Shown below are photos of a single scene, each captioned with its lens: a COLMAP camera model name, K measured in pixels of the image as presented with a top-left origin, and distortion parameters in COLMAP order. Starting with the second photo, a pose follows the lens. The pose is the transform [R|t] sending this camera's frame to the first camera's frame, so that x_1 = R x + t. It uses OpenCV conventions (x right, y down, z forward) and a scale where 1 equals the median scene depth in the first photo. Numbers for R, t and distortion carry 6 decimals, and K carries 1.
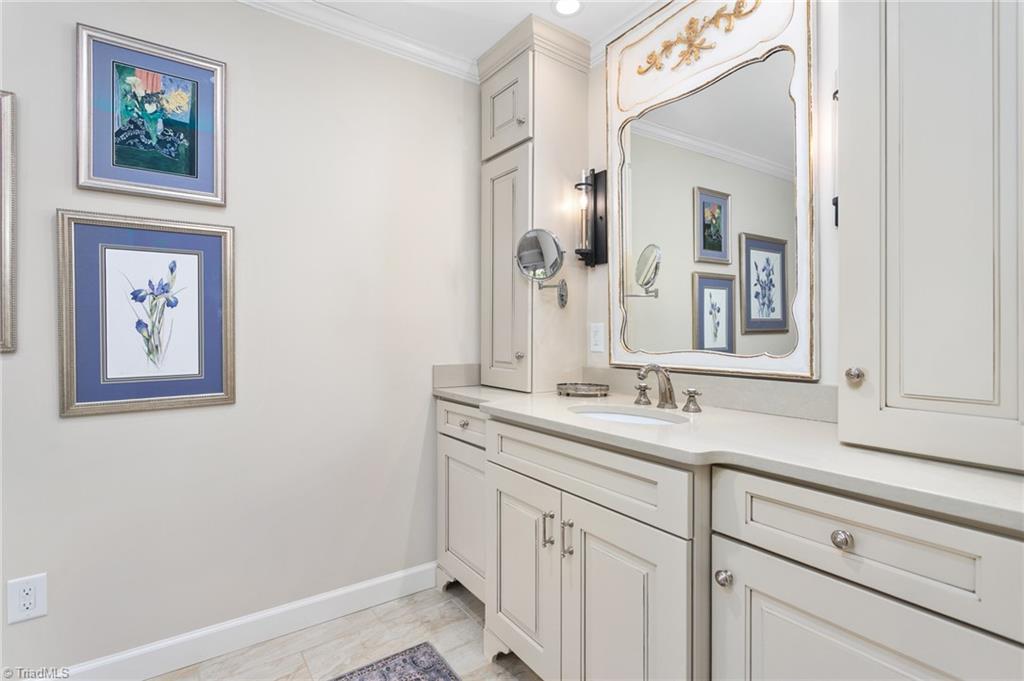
lens RADIAL K [[487.5, 0, 513.4], [0, 487.5, 335.8], [0, 0, 1]] dist [0.002042, -0.000016]
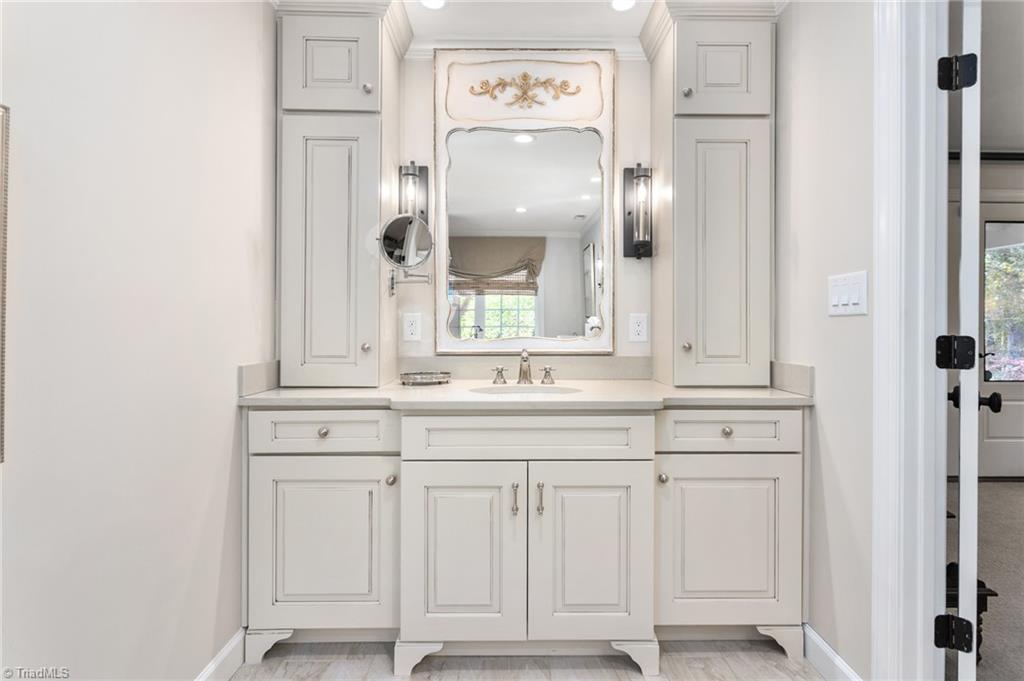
lens RADIAL K [[487.5, 0, 541.1], [0, 487.5, 326.3], [0, 0, 1]] dist [0.002042, -0.000016]
pose [[0.564032, -0.004288, 0.825742, -0.630973], [0.001181, 0.999990, 0.004385, -0.002735], [-0.825752, -0.001498, 0.564032, 0.250174]]
